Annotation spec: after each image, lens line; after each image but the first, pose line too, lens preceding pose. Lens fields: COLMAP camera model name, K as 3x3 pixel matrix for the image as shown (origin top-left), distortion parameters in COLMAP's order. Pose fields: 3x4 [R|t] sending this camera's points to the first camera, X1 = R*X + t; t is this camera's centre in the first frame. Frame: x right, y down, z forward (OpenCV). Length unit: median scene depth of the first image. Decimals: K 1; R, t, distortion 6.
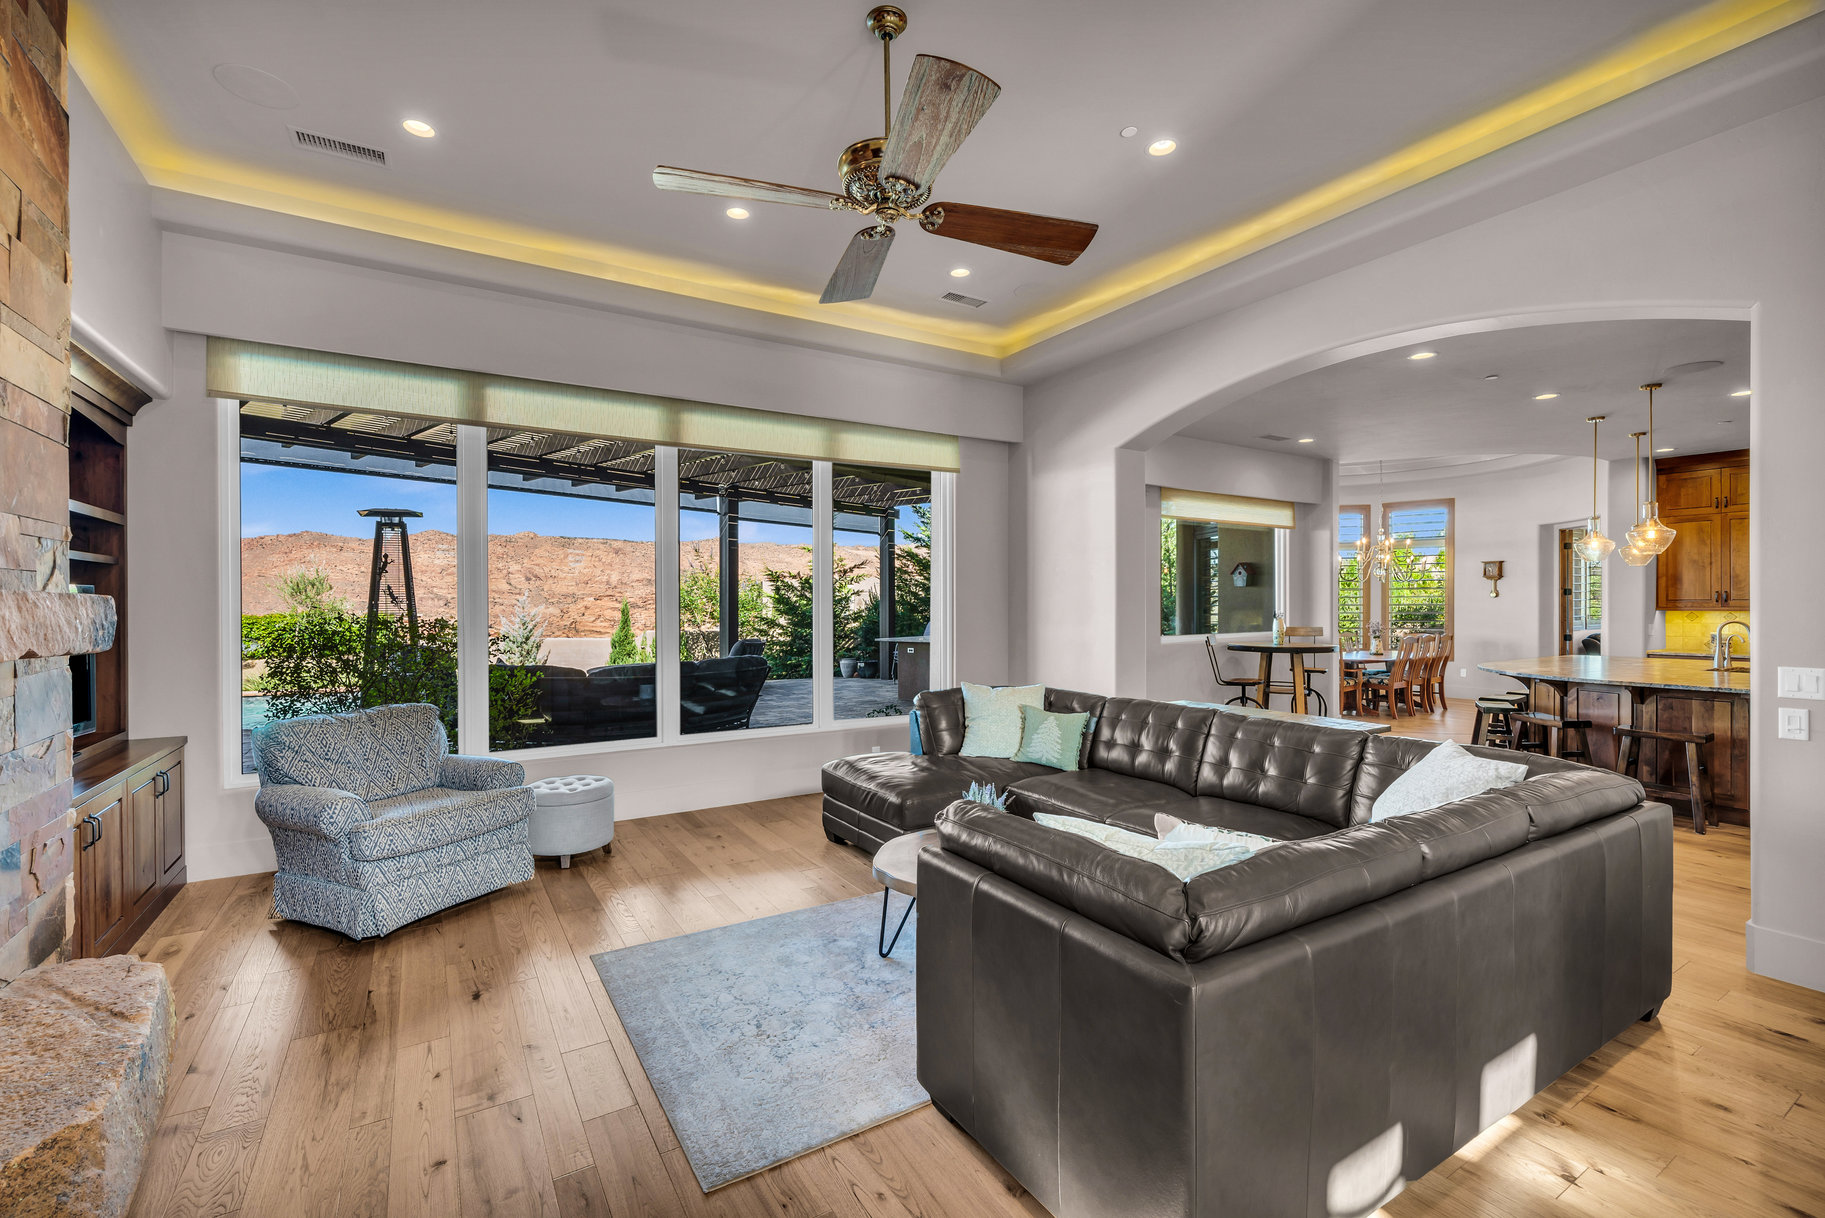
lens RADIAL K [[759.0, 0, 924.2], [0, 759.0, 605.4], [0, 0, 1]] dist [0.001319, -0.000146]
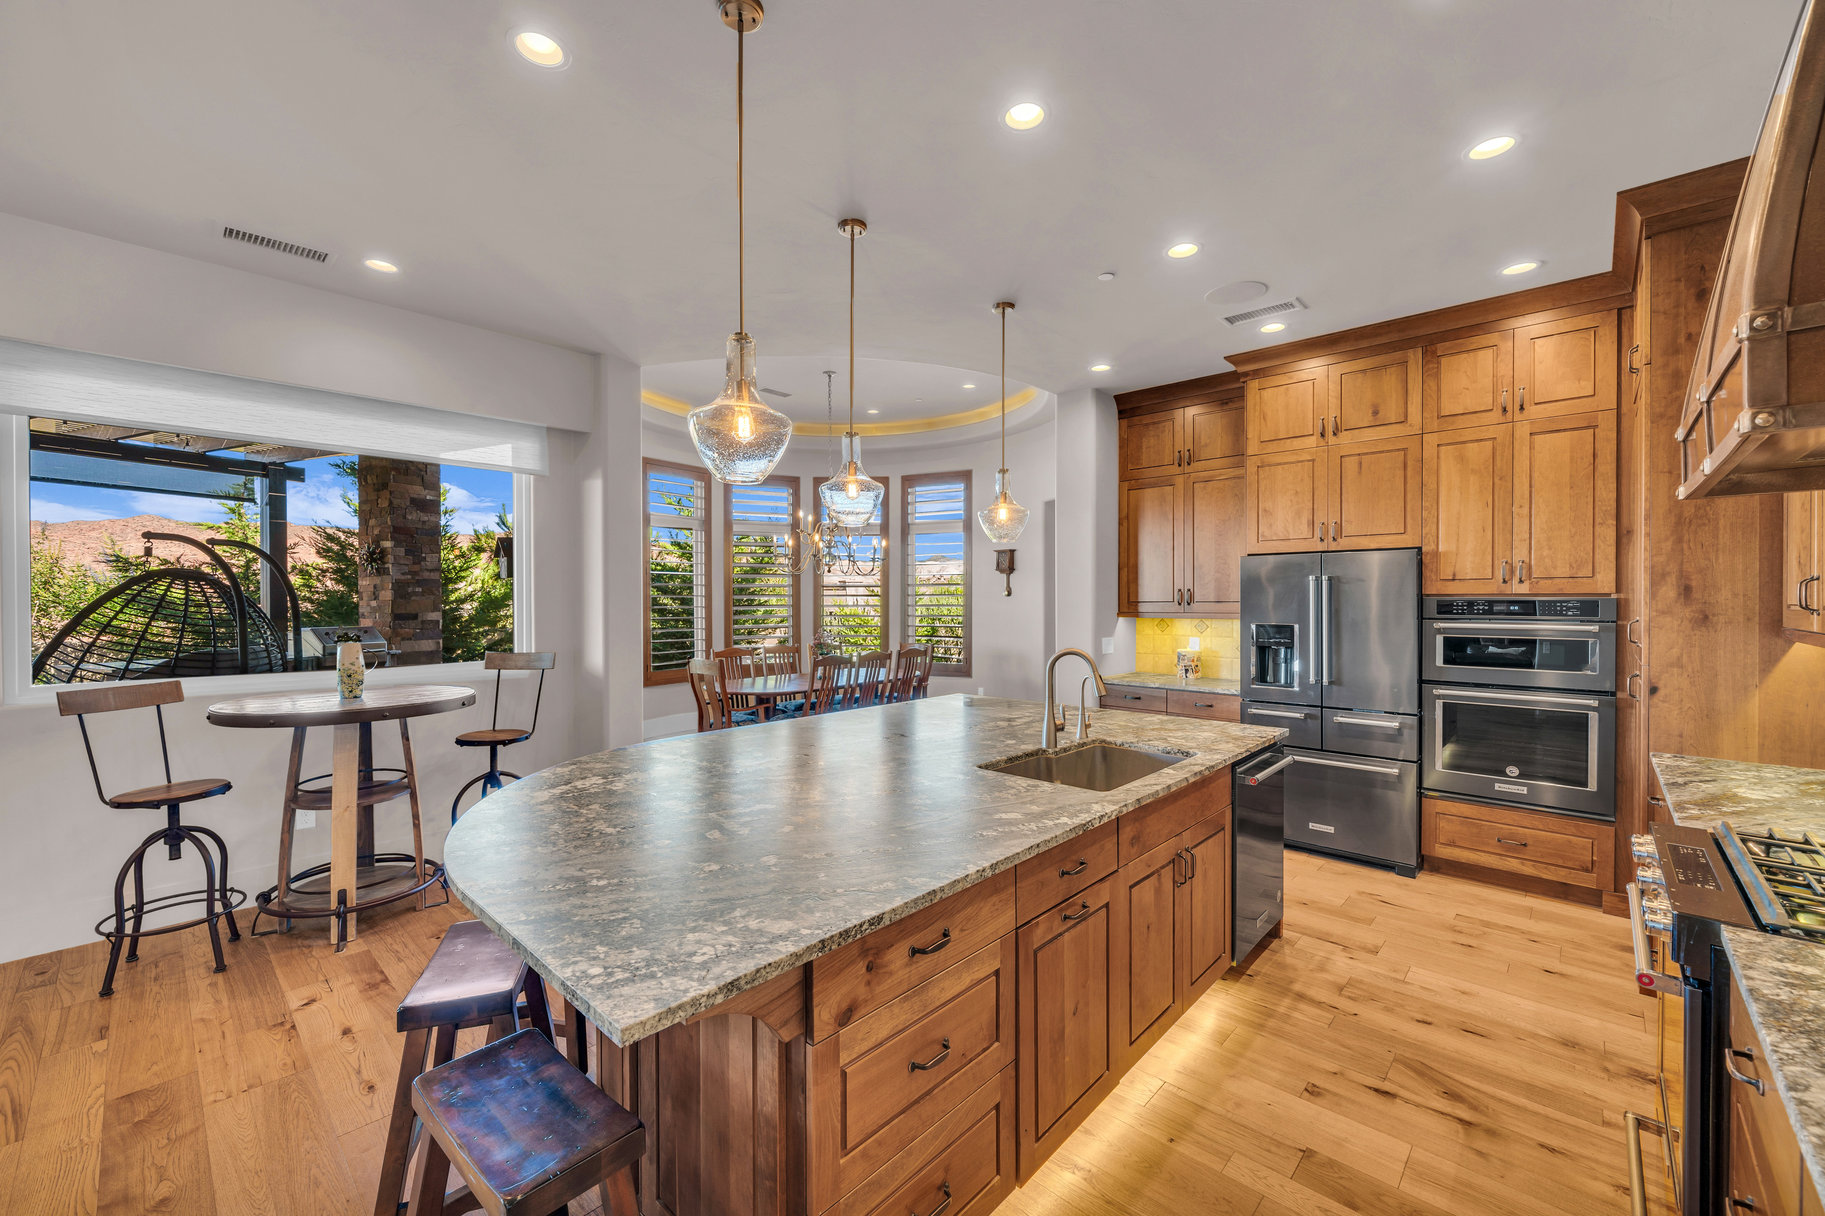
lens RADIAL K [[719.6, 0, 903.2], [0, 719.6, 604.0], [0, 0, 1]] dist [0.001822, -0.000041]
pose [[0.961396, -0.005369, 0.275117, 0.368355], [0.004092, 0.999978, 0.005216, -0.005968], [-0.275139, -0.003889, 0.961396, 0.264590]]
